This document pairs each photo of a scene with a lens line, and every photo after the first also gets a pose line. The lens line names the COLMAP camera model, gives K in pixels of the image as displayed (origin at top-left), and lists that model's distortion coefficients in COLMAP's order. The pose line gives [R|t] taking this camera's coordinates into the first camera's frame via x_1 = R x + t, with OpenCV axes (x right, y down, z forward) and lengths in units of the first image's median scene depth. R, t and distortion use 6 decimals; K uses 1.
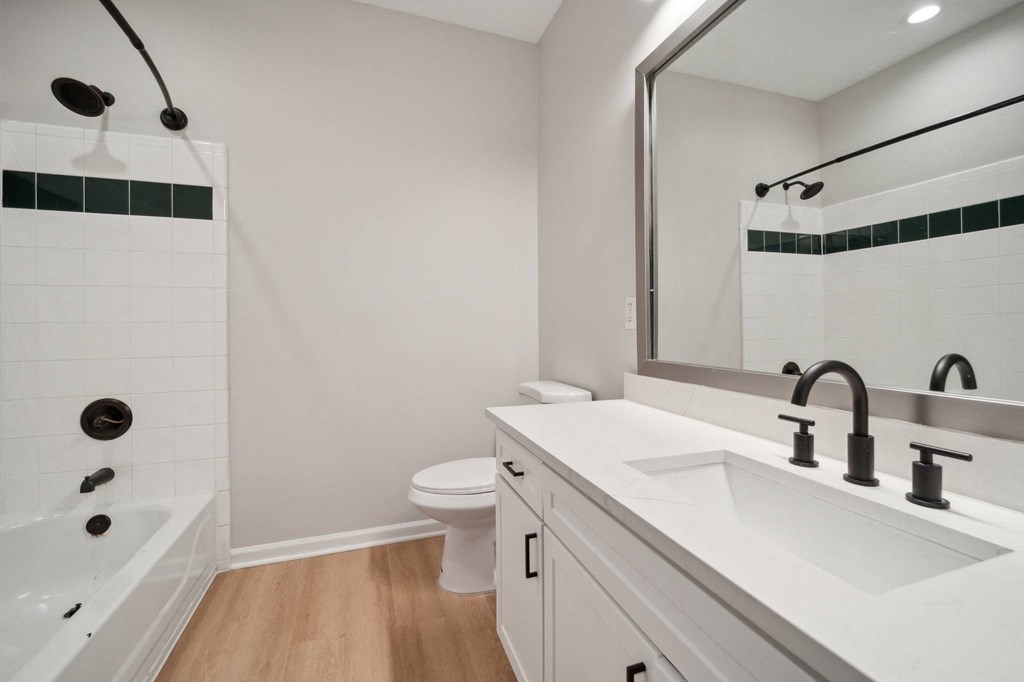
lens RADIAL K [[426.4, 0, 513.8], [0, 426.4, 329.4], [0, 0, 1]] dist [0.000092, -0.000958]
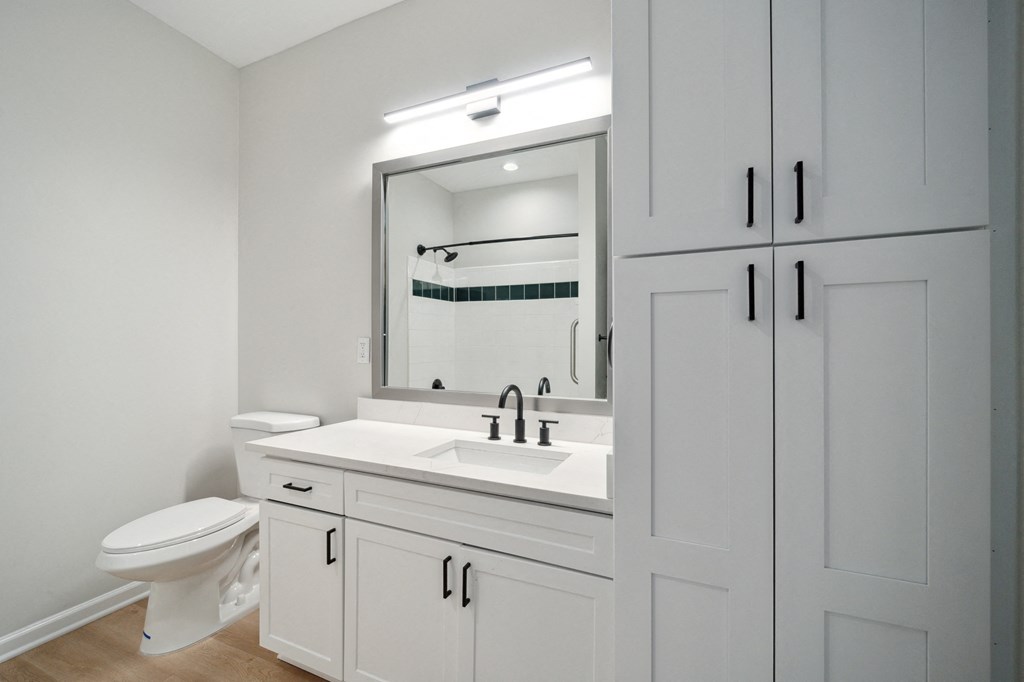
lens RADIAL K [[426.4, 0, 508.0], [0, 426.4, 344.5], [0, 0, 1]] dist [0.000092, -0.000958]
pose [[0.684048, 0.009651, 0.729373, -0.366944], [-0.006226, 0.999953, -0.007392, -0.050893], [-0.729410, 0.000515, 0.684076, -0.187477]]
